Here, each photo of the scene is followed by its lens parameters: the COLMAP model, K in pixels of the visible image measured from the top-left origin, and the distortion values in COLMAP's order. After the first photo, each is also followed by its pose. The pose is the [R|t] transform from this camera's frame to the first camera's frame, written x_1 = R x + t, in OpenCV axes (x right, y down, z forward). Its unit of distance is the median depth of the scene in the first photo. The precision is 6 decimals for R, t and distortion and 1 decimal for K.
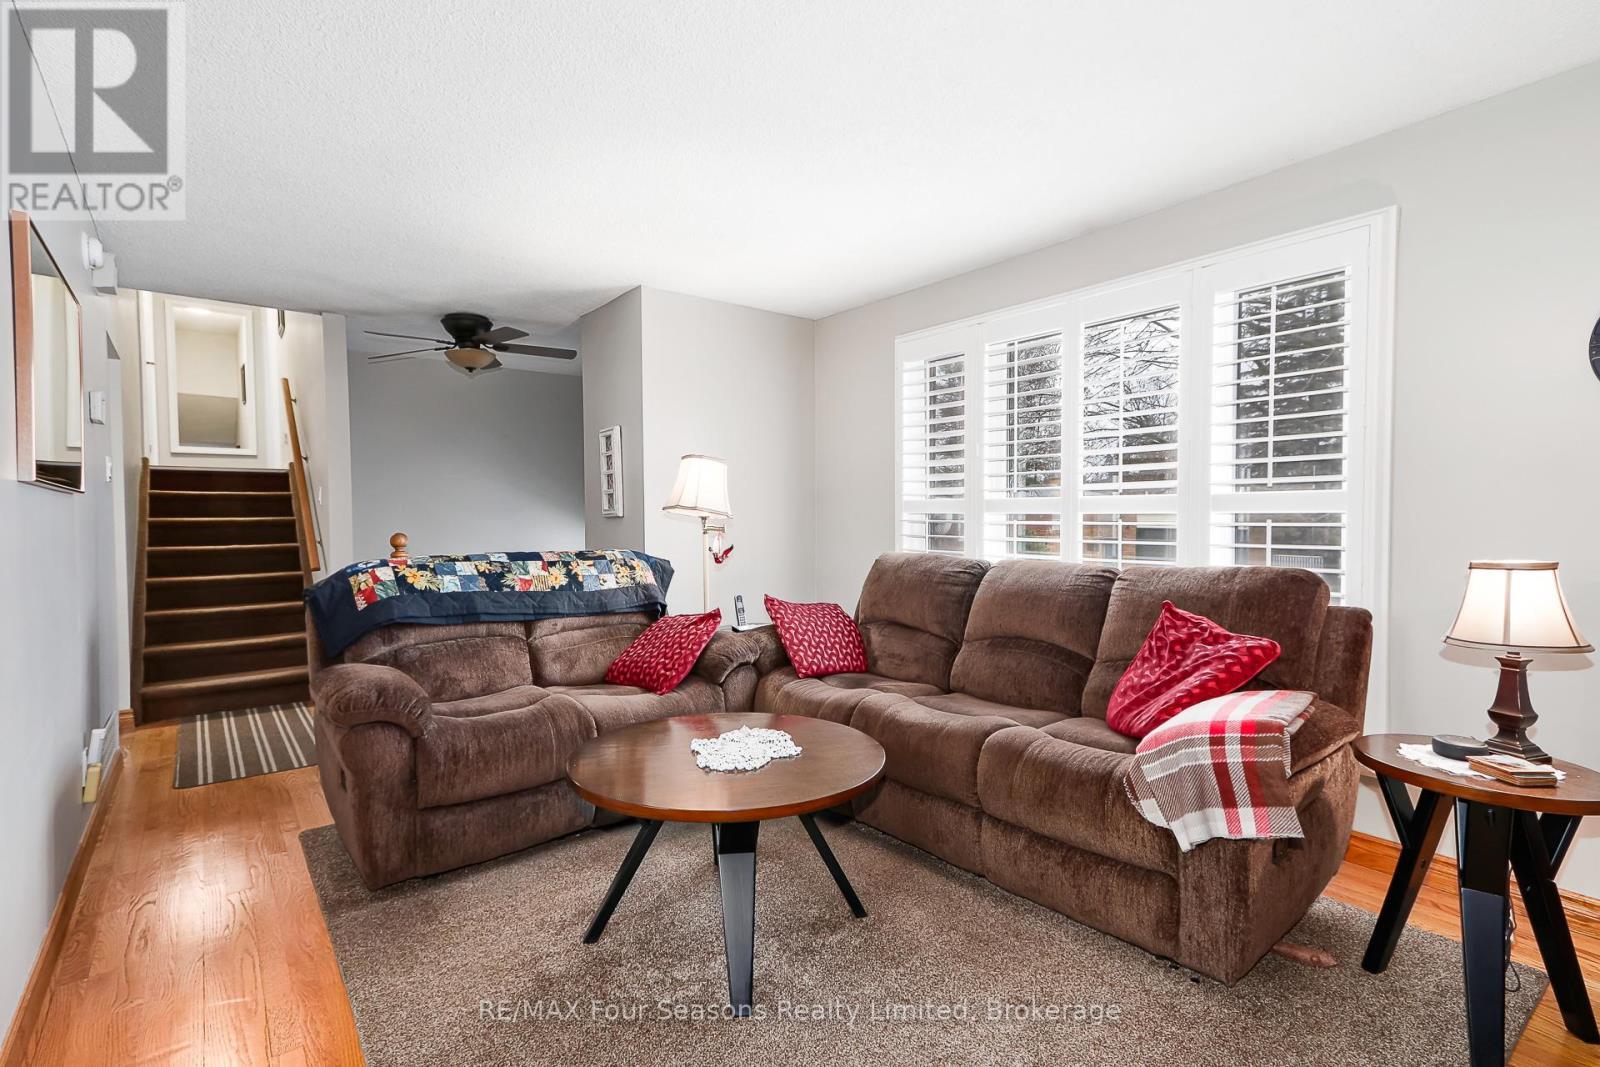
lens RADIAL K [[759.0, 0, 789.3], [0, 759.0, 529.8], [0, 0, 1]] dist [0.026157, 0.000938]
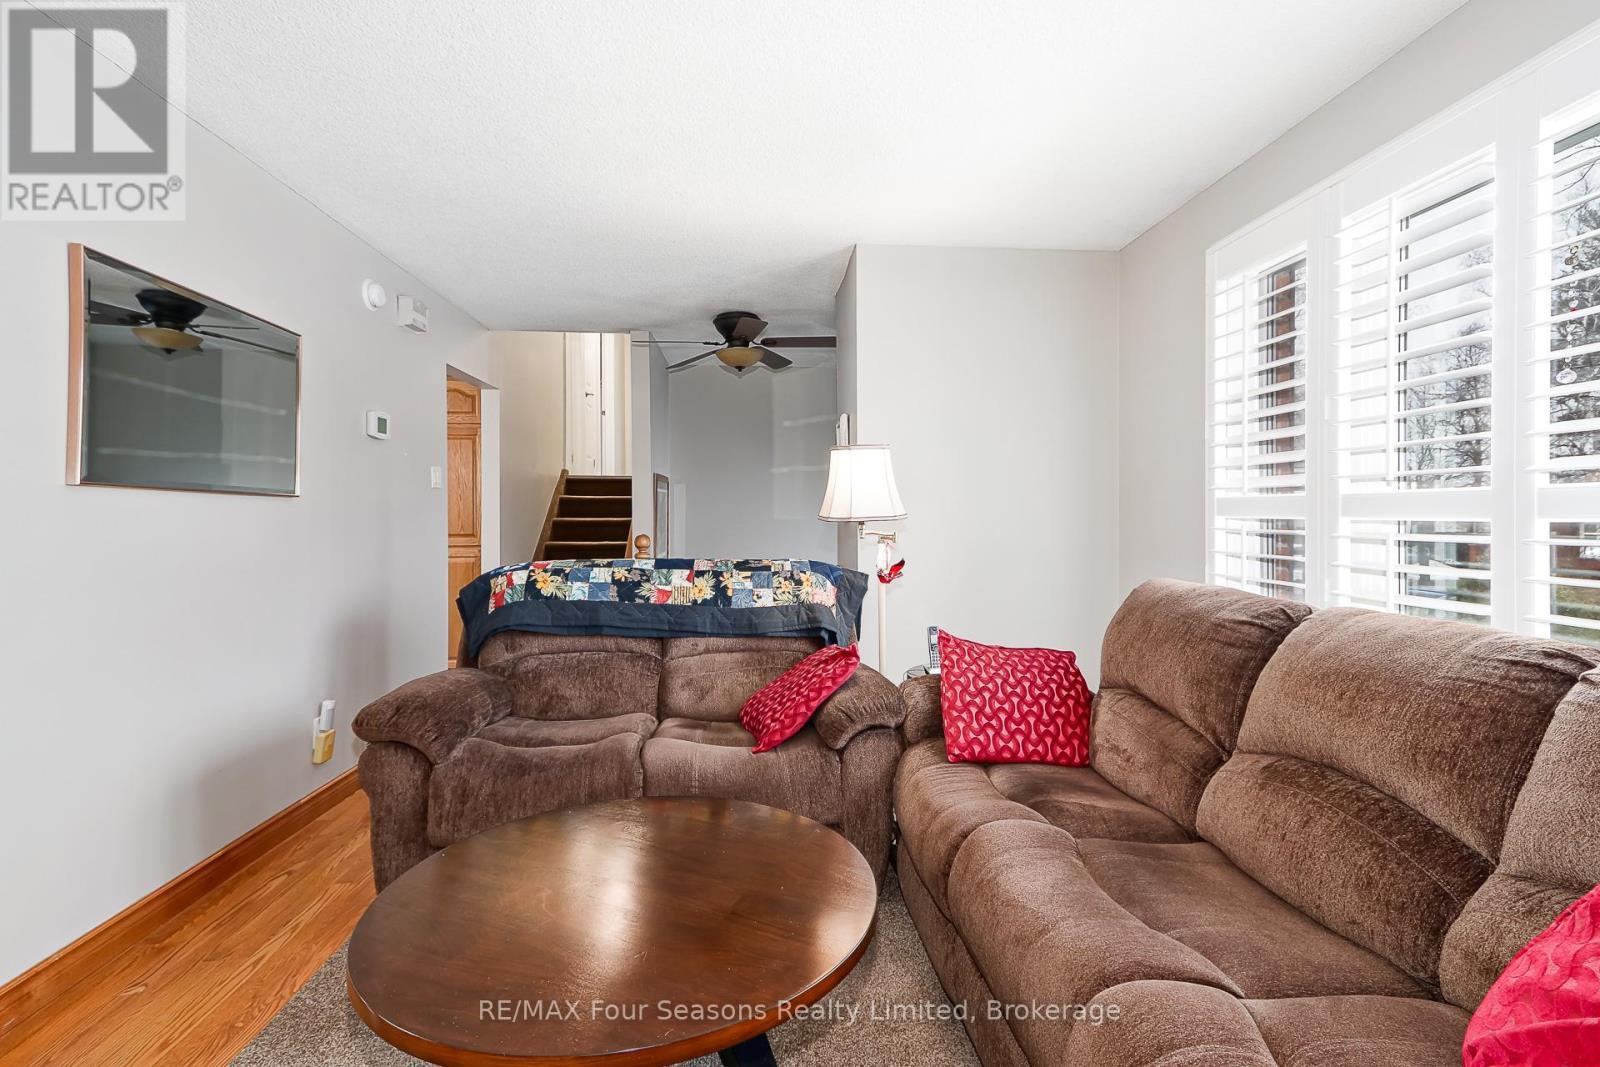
lens RADIAL K [[751.4, 0, 796.2], [0, 751.4, 516.4], [0, 0, 1]] dist [0.025032, 0.001102]
pose [[0.839230, 0.005127, -0.543752, 0.256633], [-0.016205, 0.999747, -0.015585, -0.009430], [0.543535, 0.021891, 0.839101, 0.351310]]
